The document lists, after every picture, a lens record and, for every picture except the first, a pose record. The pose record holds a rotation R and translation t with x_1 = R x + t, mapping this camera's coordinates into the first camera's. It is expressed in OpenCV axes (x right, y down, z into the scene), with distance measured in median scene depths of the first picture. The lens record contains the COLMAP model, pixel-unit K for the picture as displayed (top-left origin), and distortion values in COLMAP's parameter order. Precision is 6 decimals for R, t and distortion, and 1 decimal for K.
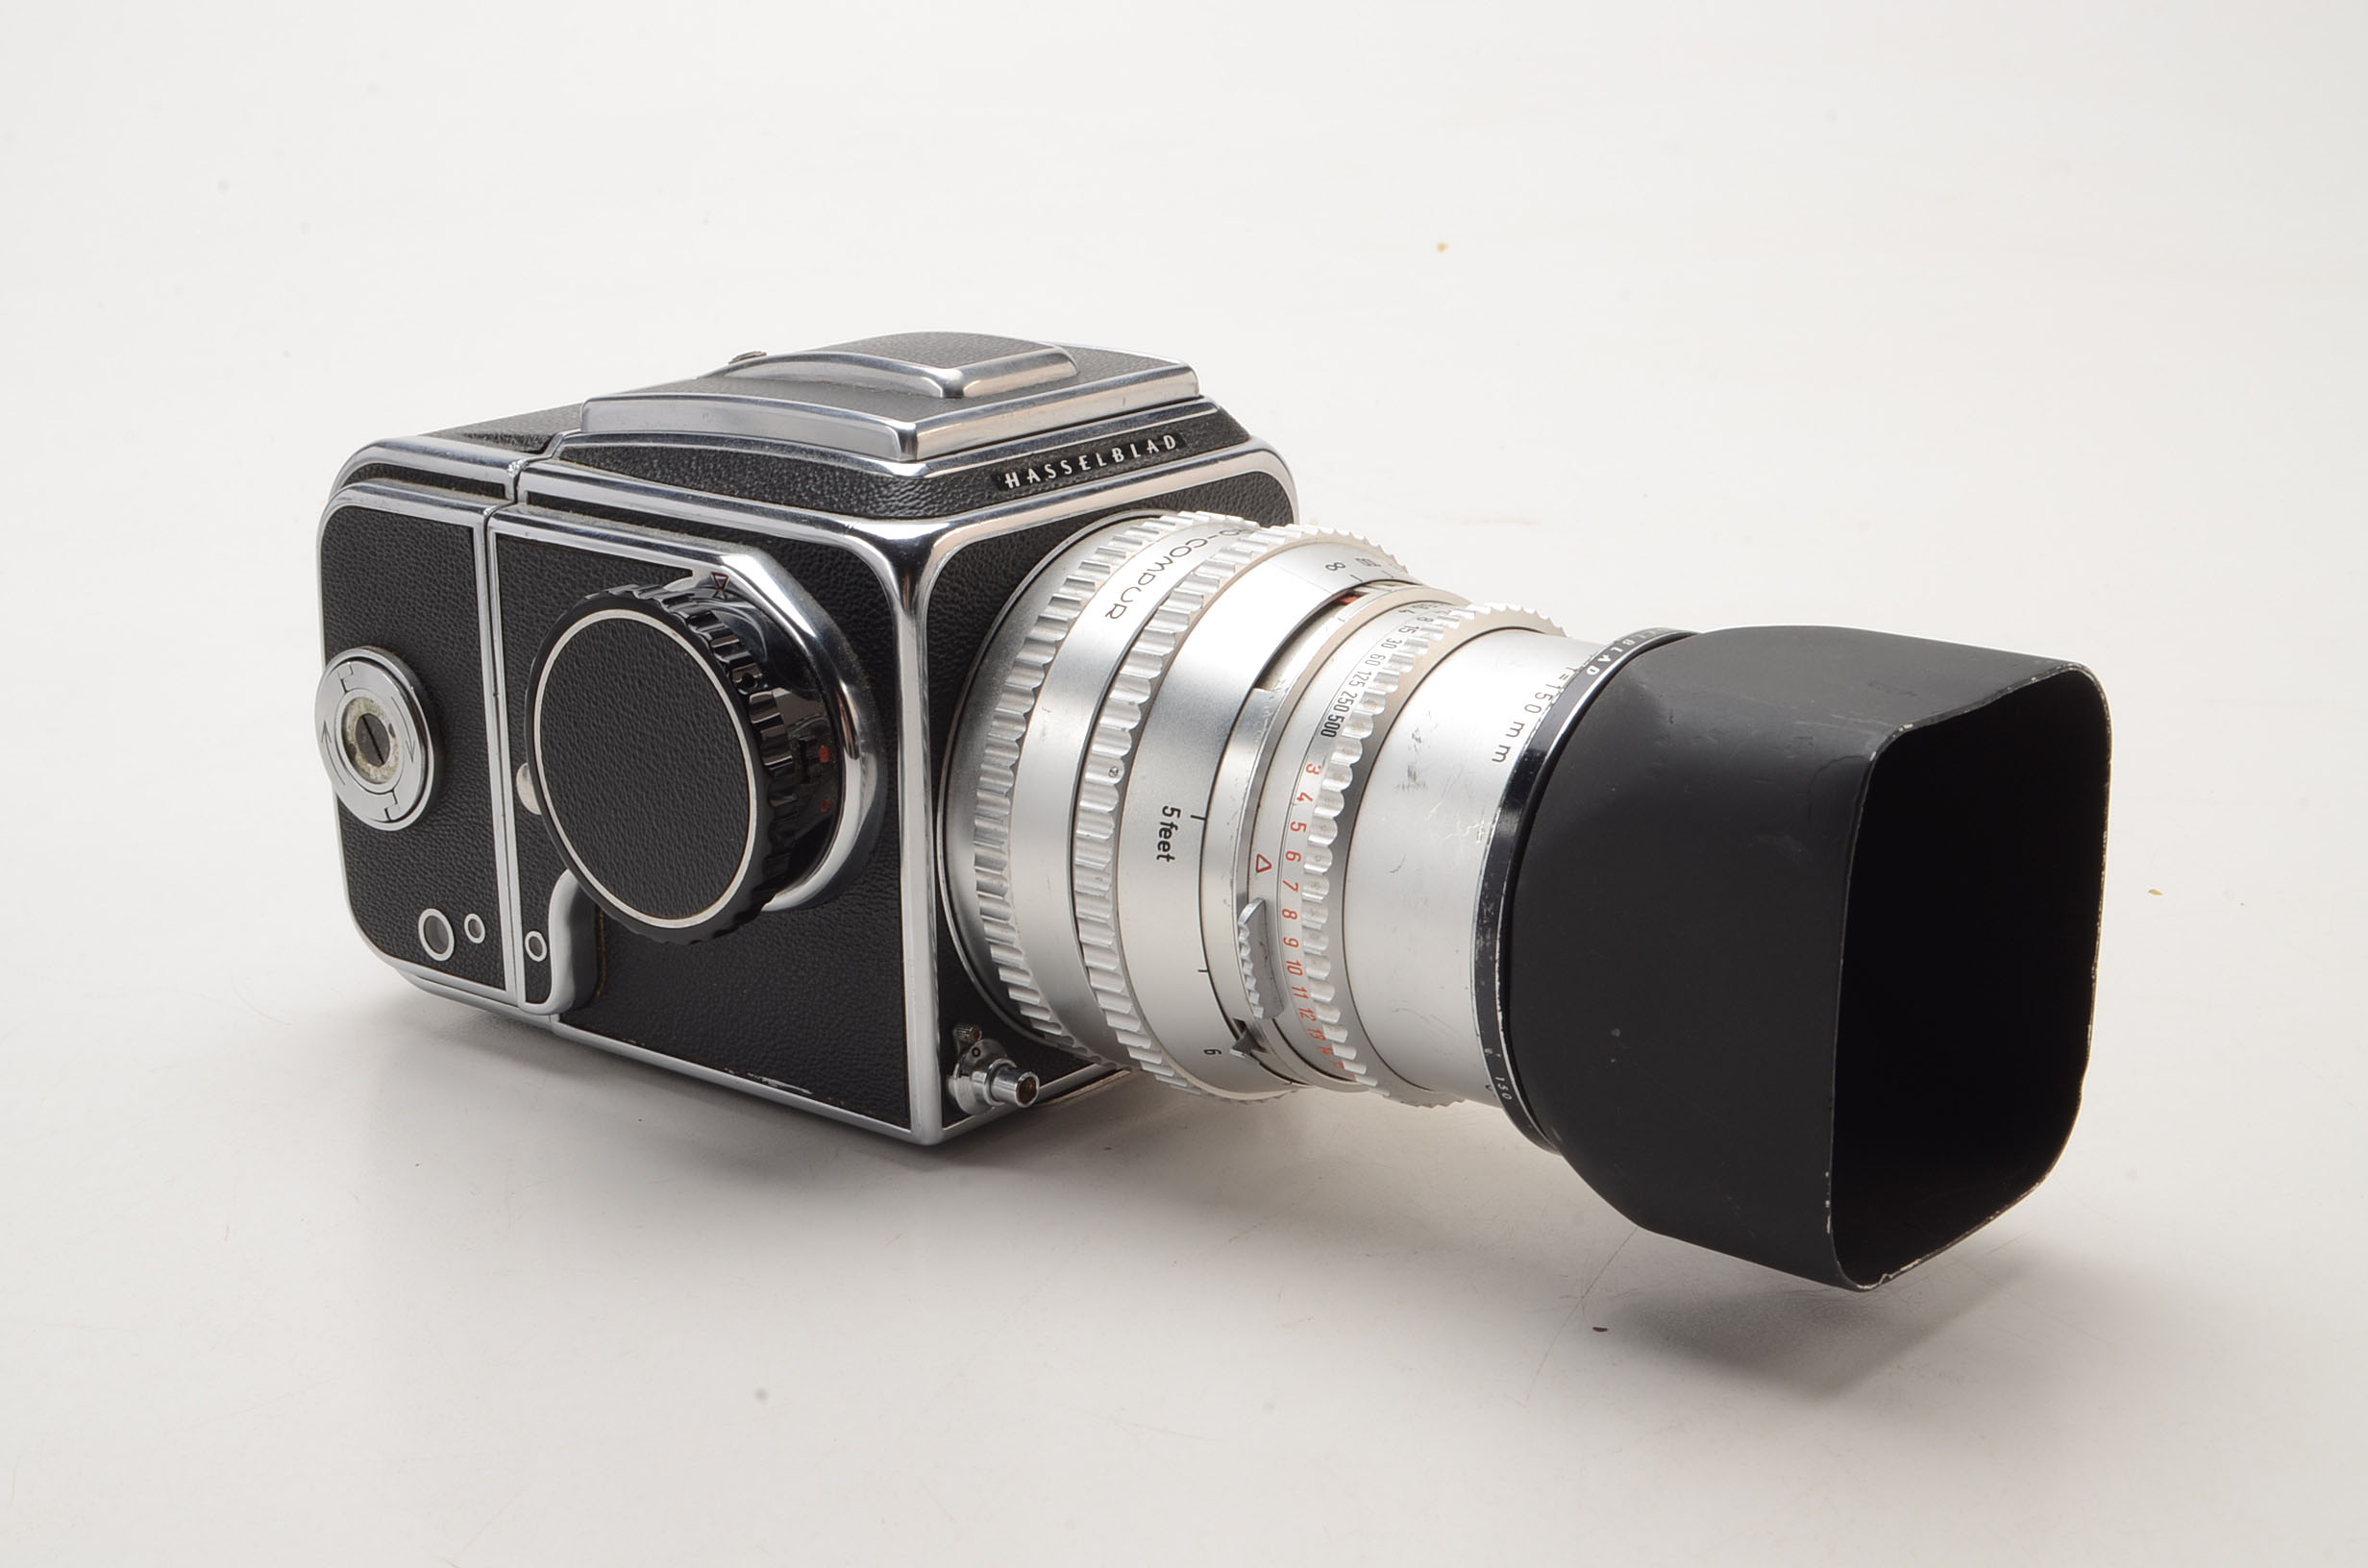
lens RADIAL K [[3520.6, 0, 1182.5], [0, 3520.6, 776.6], [0, 0, 1]] dist [0.009036, 0.000000]
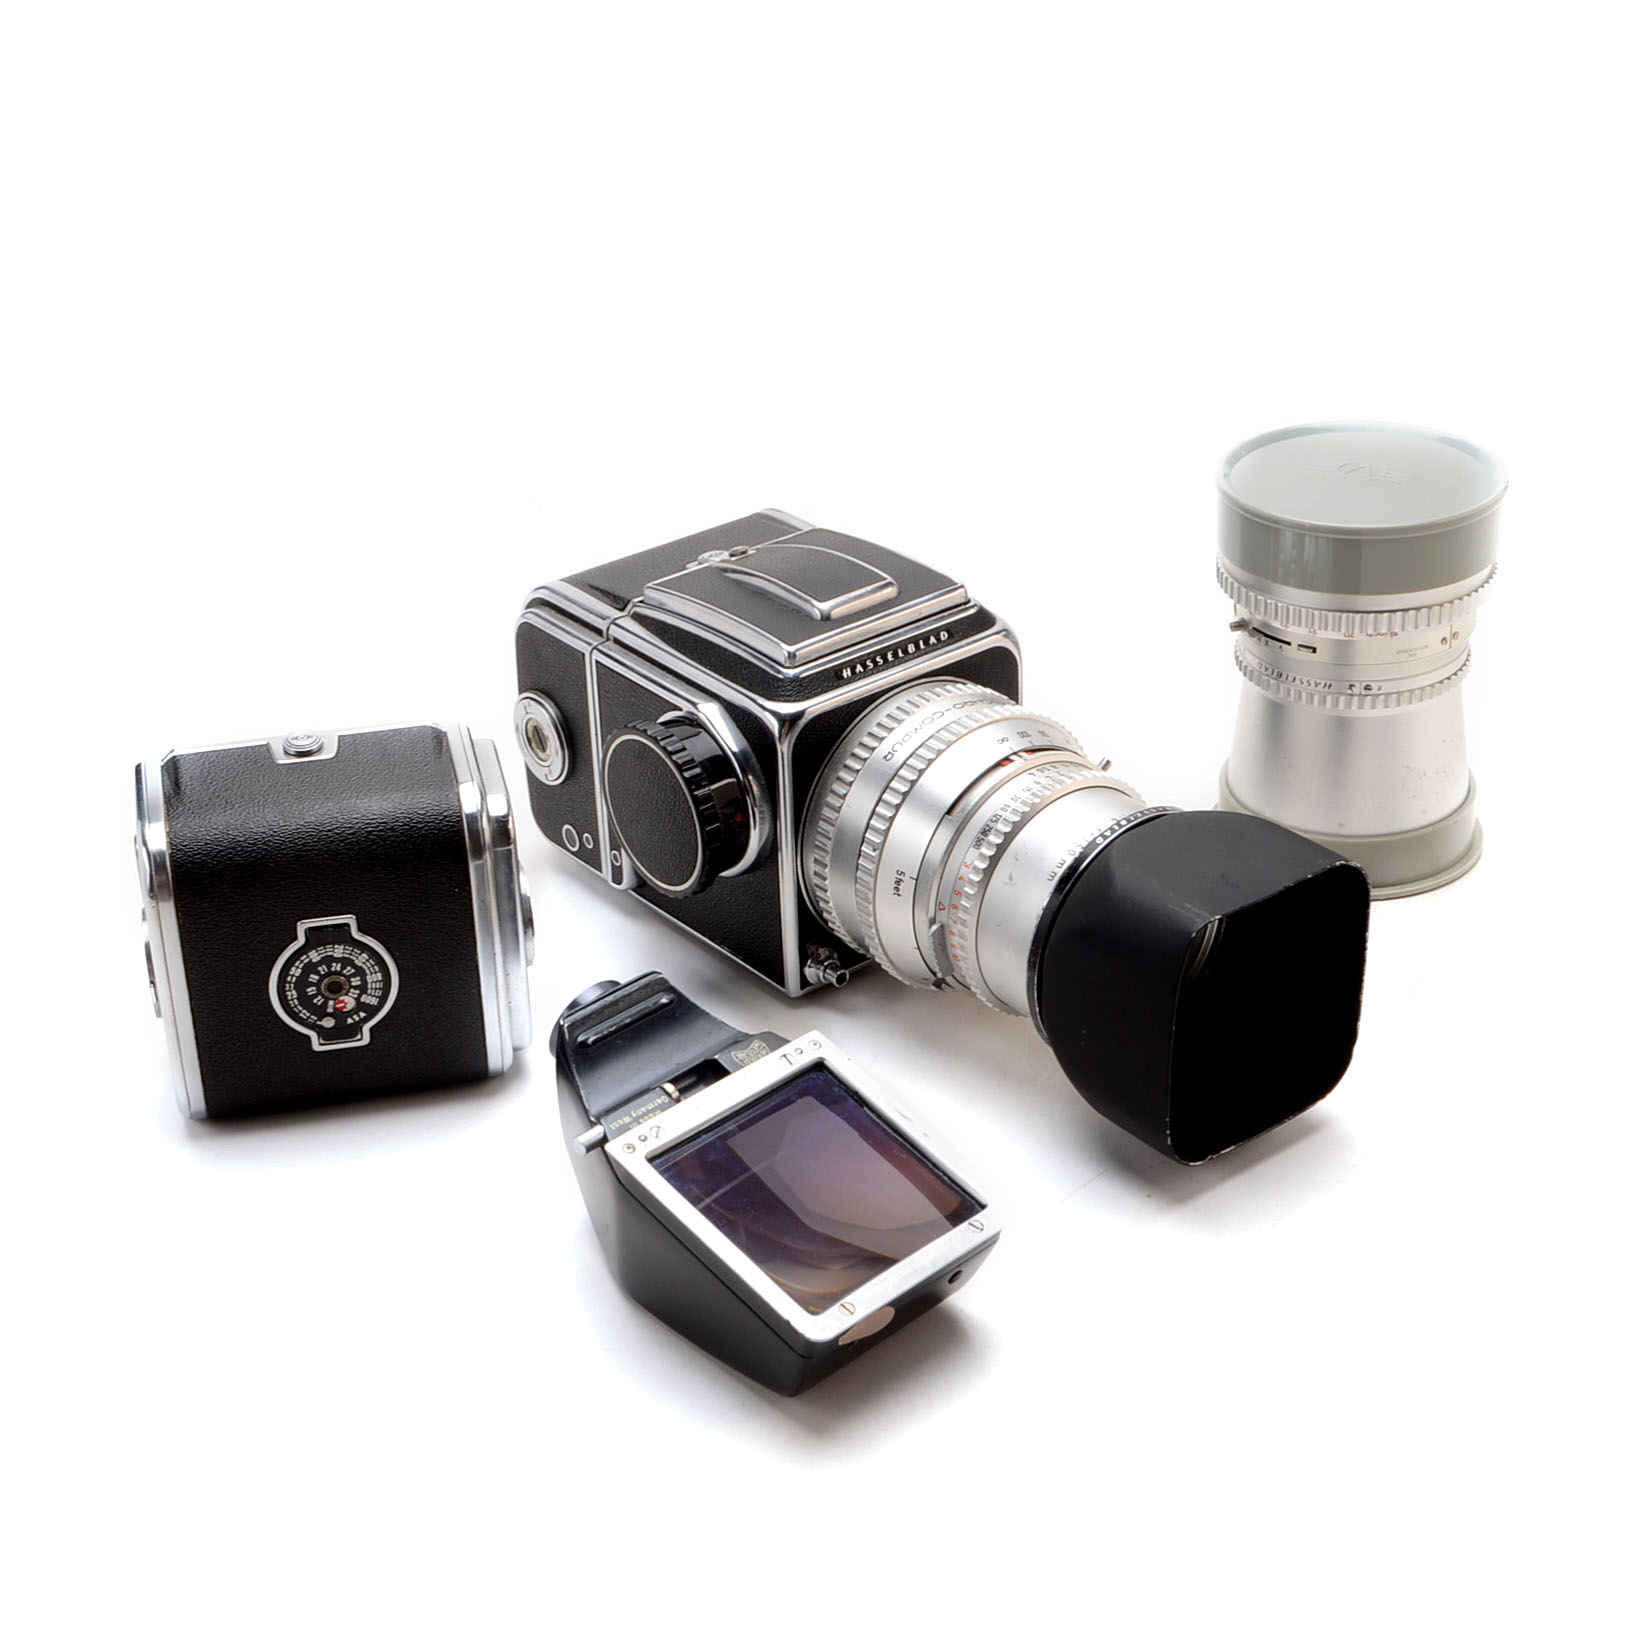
lens RADIAL K [[2671.8, 0, 818.6], [0, 2671.8, 809.4], [0, 0, 1]] dist [-0.016411, 0.000000]
pose [[0.980441, 0.080141, -0.179757, 0.207993], [-0.042005, 0.977503, 0.206694, -0.317381], [0.192278, -0.195101, 0.961751, -0.427876]]
